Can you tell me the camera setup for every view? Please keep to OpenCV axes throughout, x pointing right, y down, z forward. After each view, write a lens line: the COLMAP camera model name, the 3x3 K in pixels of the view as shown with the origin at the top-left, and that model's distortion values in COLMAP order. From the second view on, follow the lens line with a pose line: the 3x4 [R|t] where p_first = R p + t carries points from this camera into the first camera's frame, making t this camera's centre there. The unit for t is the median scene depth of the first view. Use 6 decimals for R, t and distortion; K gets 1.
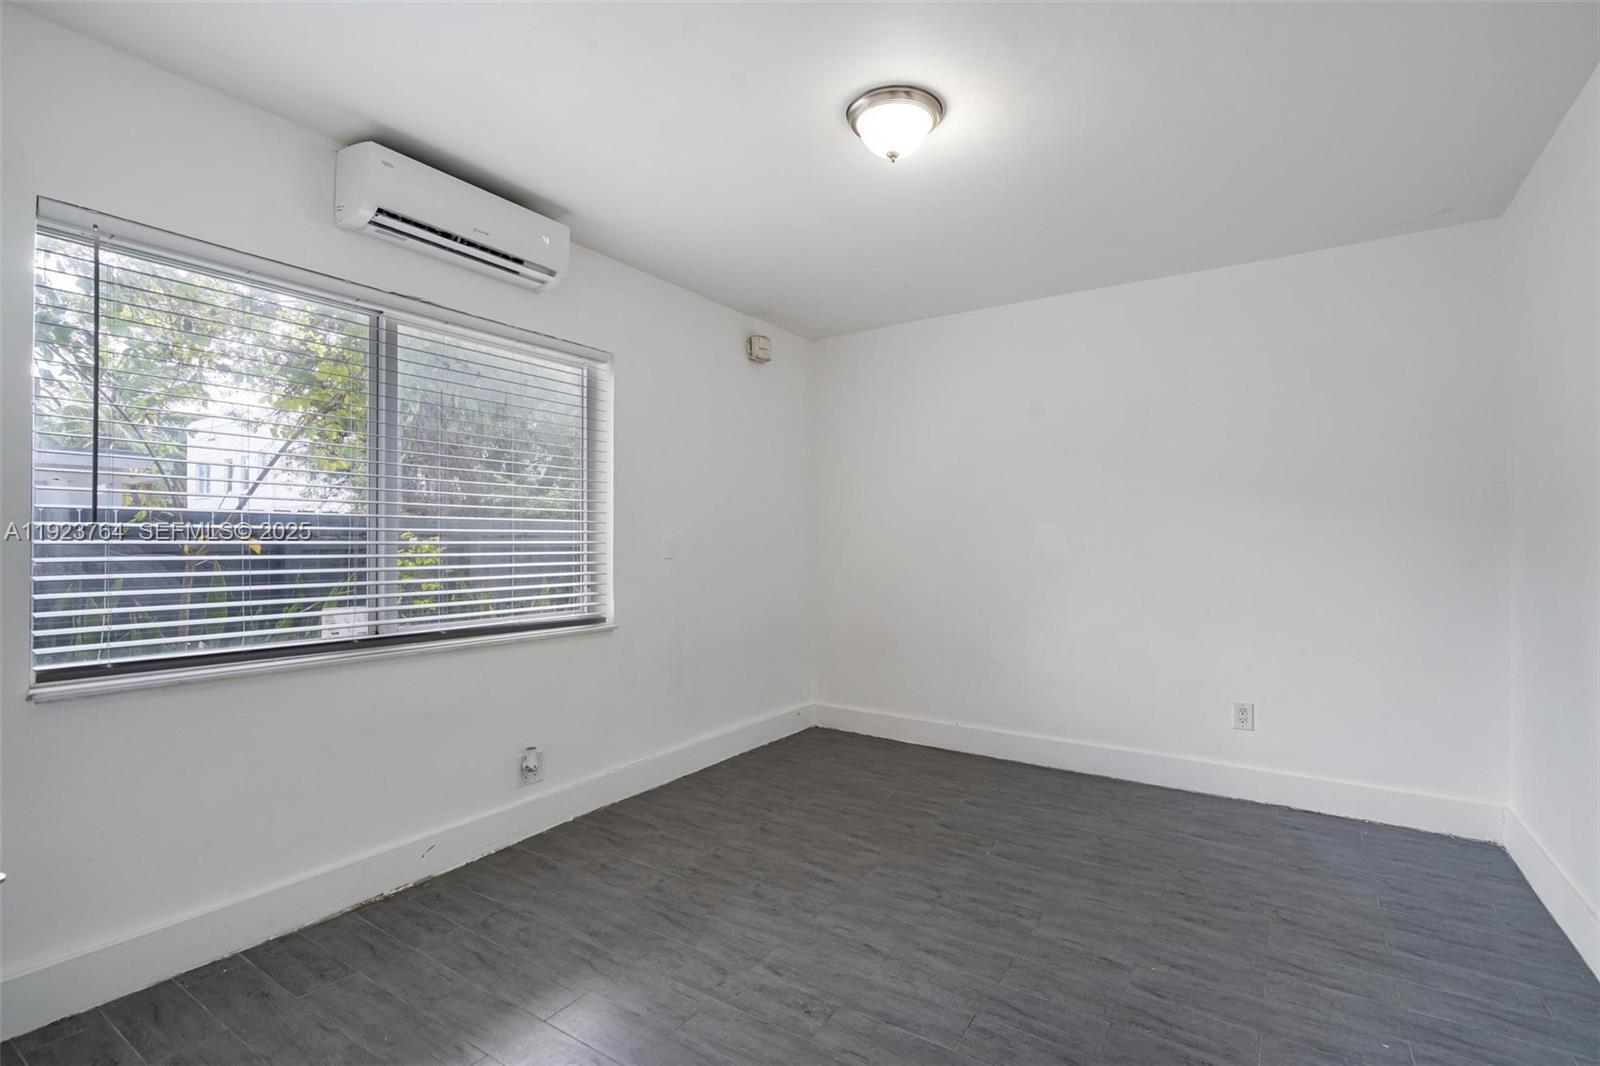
lens RADIAL K [[731.9, 0, 802.8], [0, 731.9, 535.5], [0, 0, 1]] dist [-0.000049, 0.001553]
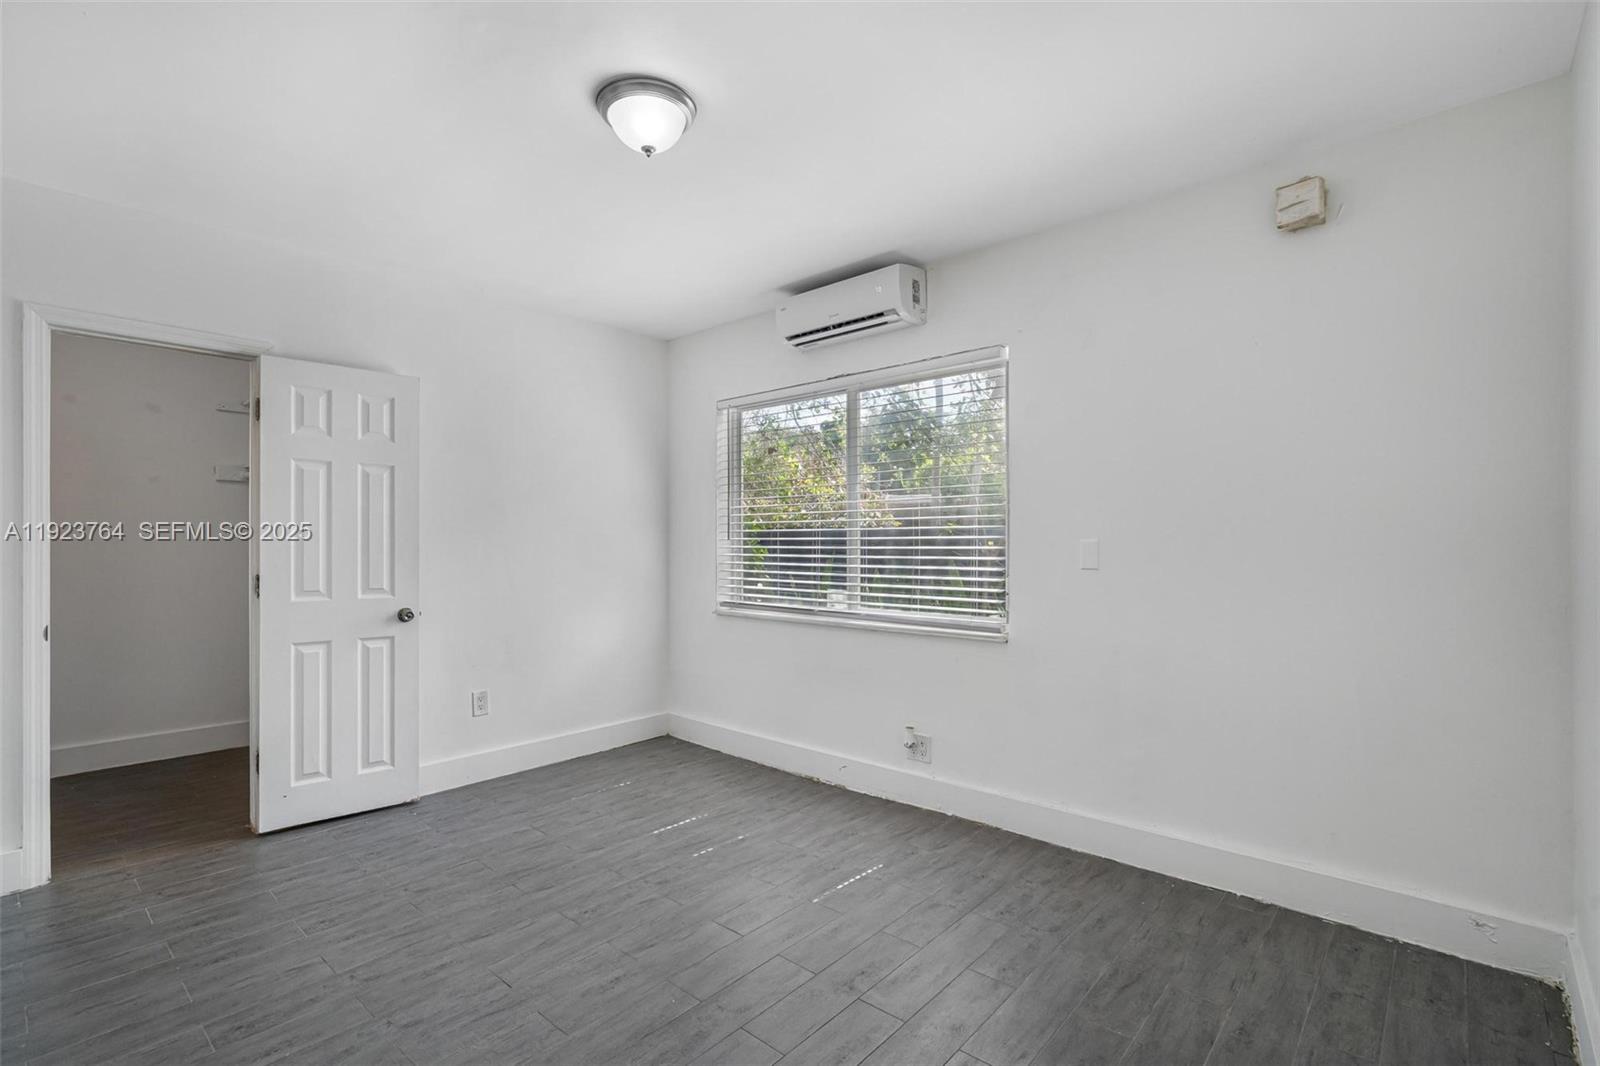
lens RADIAL K [[731.9, 0, 803.1], [0, 731.9, 540.5], [0, 0, 1]] dist [-0.000049, 0.001553]
pose [[-0.148446, -0.005794, -0.988904, 0.879908], [0.011418, 0.999906, -0.007572, 0.005373], [0.988855, -0.012415, -0.148366, 1.126165]]
